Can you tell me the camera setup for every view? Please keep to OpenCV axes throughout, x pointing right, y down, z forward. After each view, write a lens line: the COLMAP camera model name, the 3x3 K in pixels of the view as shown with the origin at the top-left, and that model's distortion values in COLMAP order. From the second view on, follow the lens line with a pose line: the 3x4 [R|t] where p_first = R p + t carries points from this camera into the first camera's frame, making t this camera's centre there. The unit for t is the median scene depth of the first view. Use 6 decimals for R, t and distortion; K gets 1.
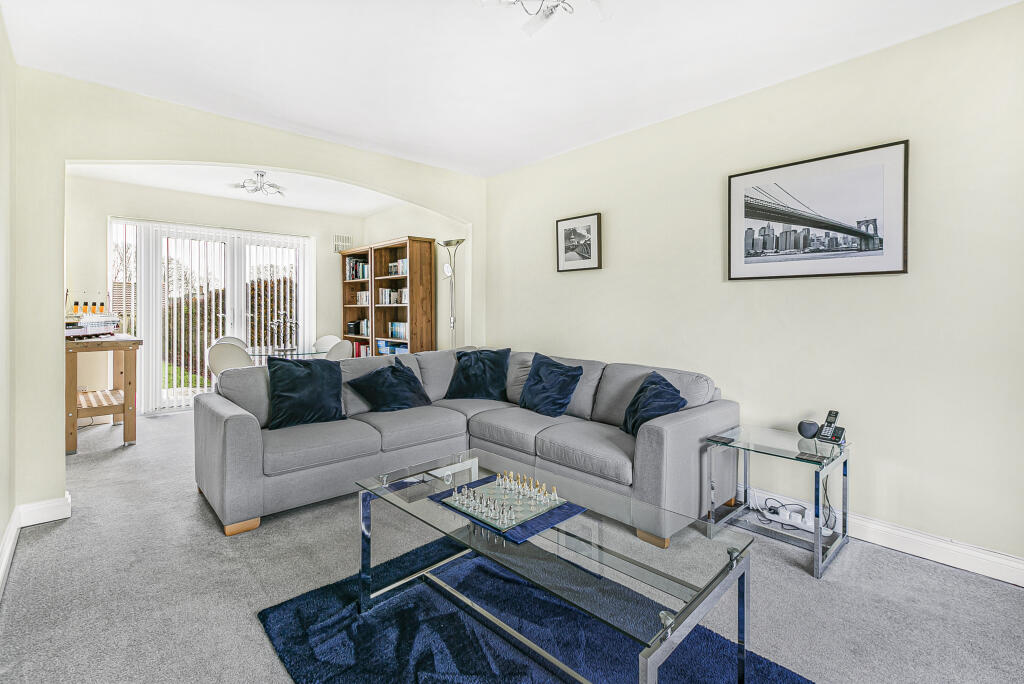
lens RADIAL K [[472.1, 0, 505.6], [0, 472.1, 316.6], [0, 0, 1]] dist [0.014954, -0.000317]
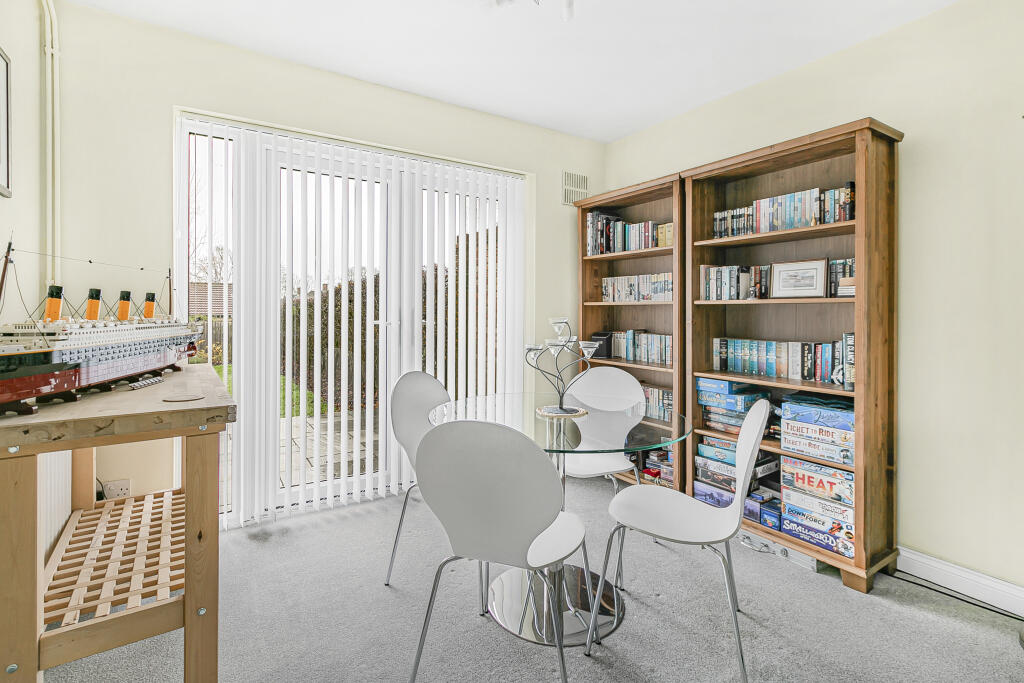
lens RADIAL K [[472.1, 0, 505.6], [0, 472.1, 316.1], [0, 0, 1]] dist [0.014954, -0.000317]
pose [[0.987124, 0.004508, -0.159893, -0.390398], [-0.004623, 0.999989, -0.000346, -0.009159], [0.159890, 0.001081, 0.987134, 0.523143]]
